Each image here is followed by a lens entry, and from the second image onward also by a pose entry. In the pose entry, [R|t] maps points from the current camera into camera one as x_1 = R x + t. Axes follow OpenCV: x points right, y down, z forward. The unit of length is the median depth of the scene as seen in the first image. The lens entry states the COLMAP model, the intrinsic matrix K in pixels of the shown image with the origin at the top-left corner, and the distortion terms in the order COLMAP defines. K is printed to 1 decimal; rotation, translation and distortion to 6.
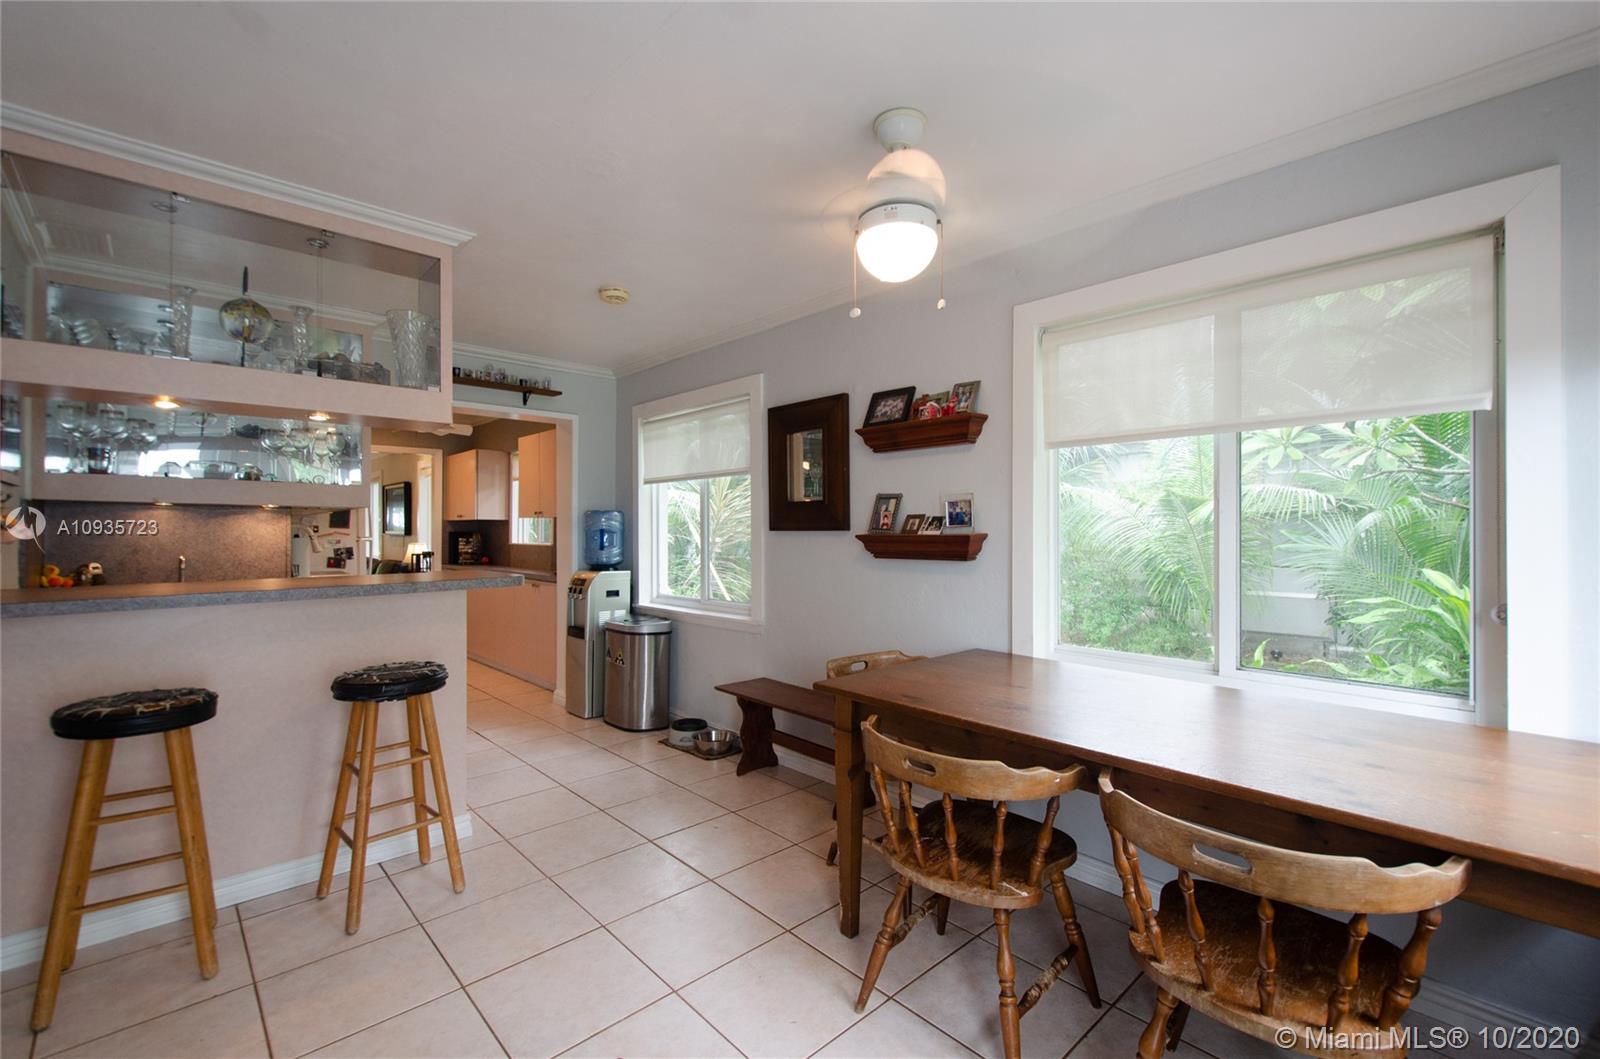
lens RADIAL K [[689.4, 0, 805.0], [0, 689.4, 526.5], [0, 0, 1]] dist [0.019893, -0.008259]
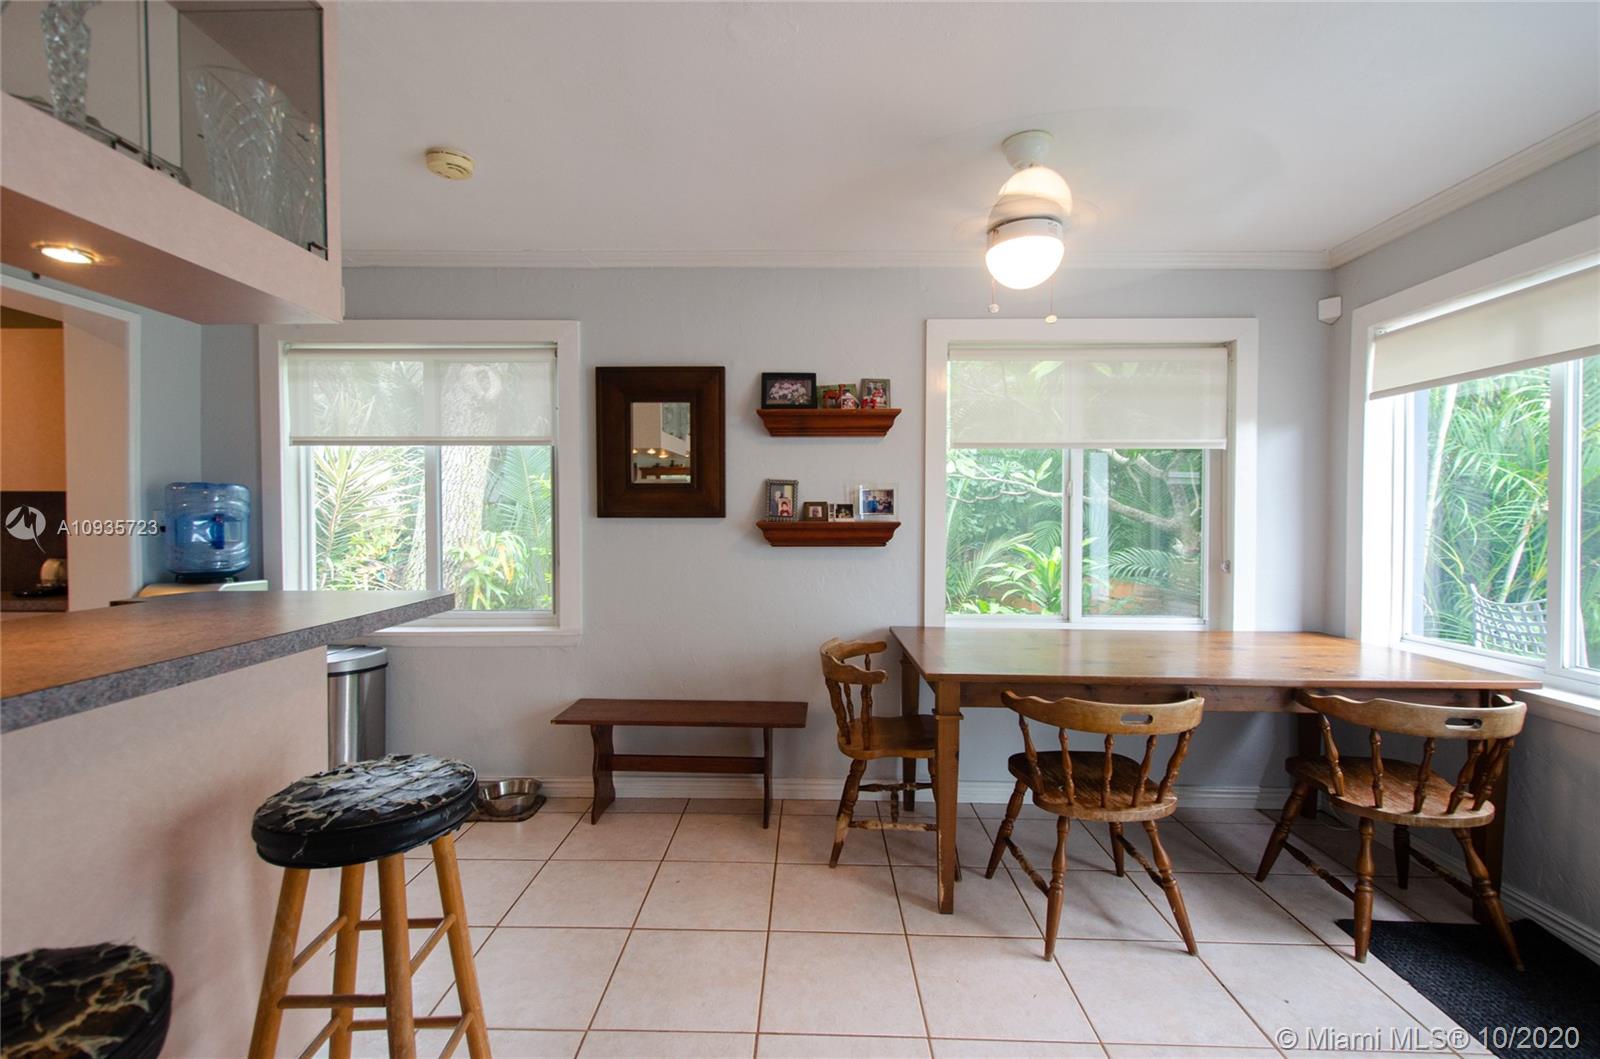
lens RADIAL K [[689.4, 0, 805.0], [0, 689.4, 526.5], [0, 0, 1]] dist [0.019893, -0.008259]
pose [[0.697285, -0.009267, 0.716734, -0.467840], [-0.006027, 0.999805, 0.018790, -0.000282], [-0.716769, -0.017422, 0.697093, 0.256262]]
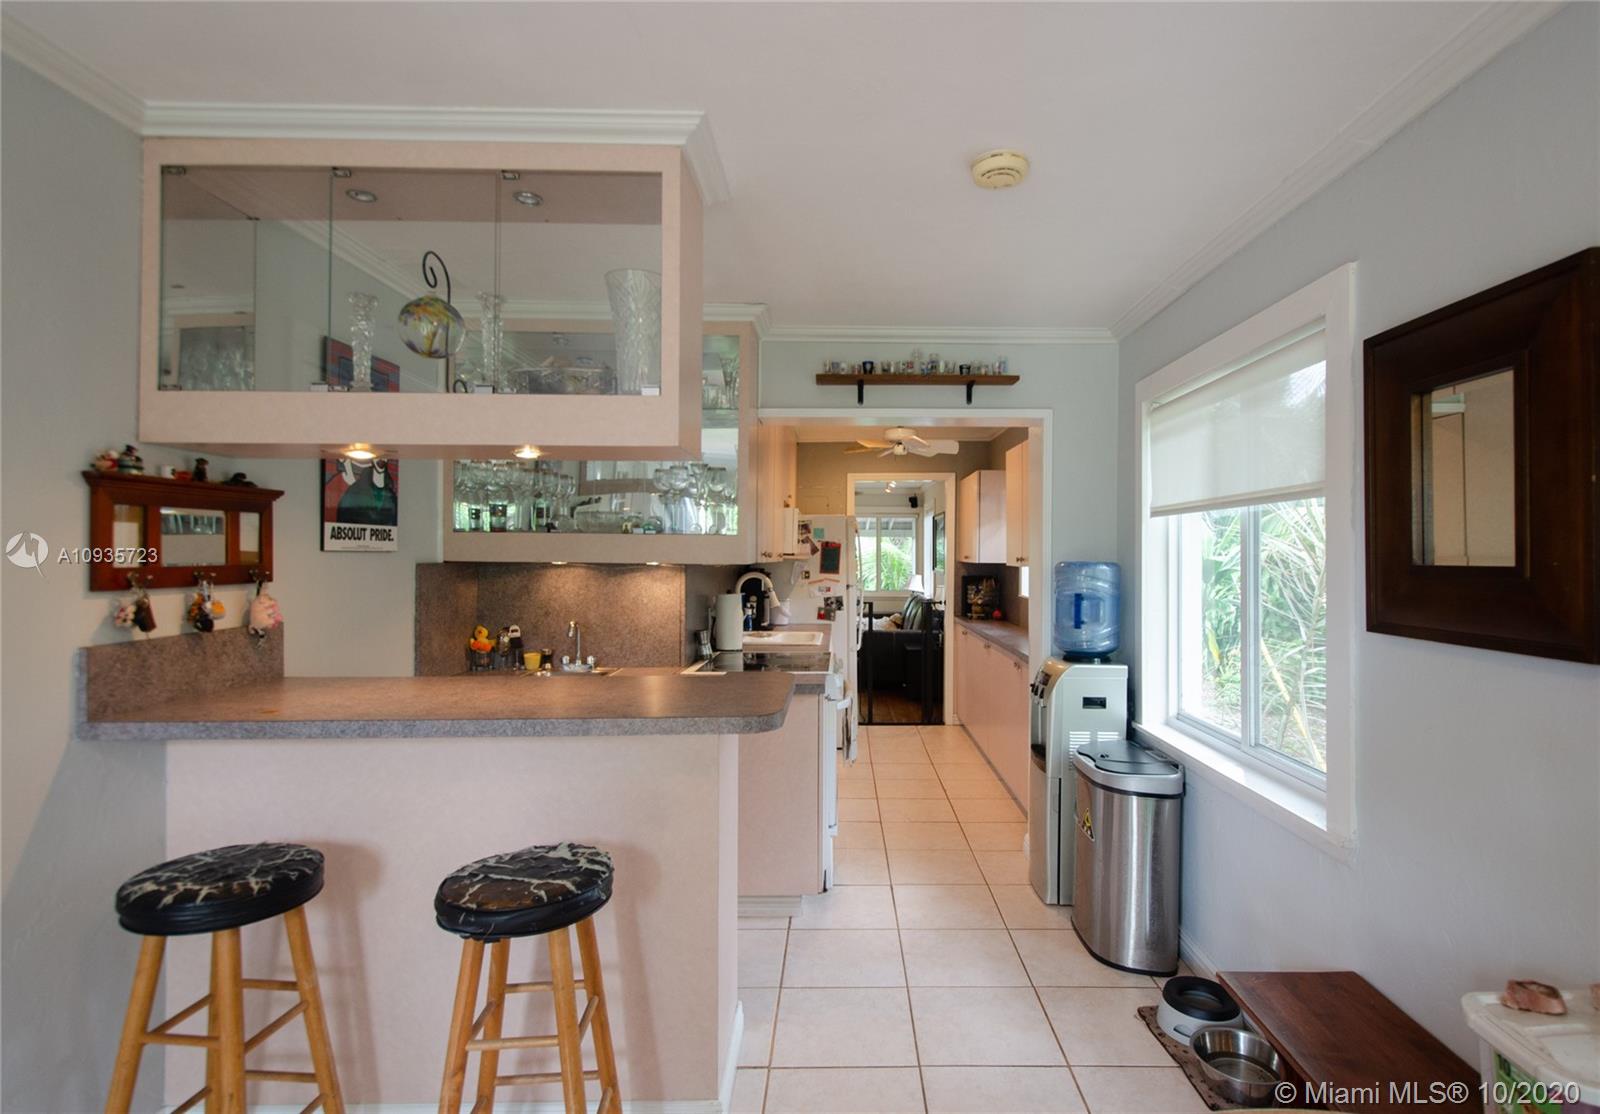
lens RADIAL K [[825.1, 0, 848.0], [0, 825.1, 552.1], [0, 0, 1]] dist [0.002958, -0.000287]
pose [[0.737898, 0.003043, -0.674905, 0.054631], [-0.001453, 0.999995, 0.002920, -0.043387], [0.674911, -0.001174, 0.737899, 0.418440]]
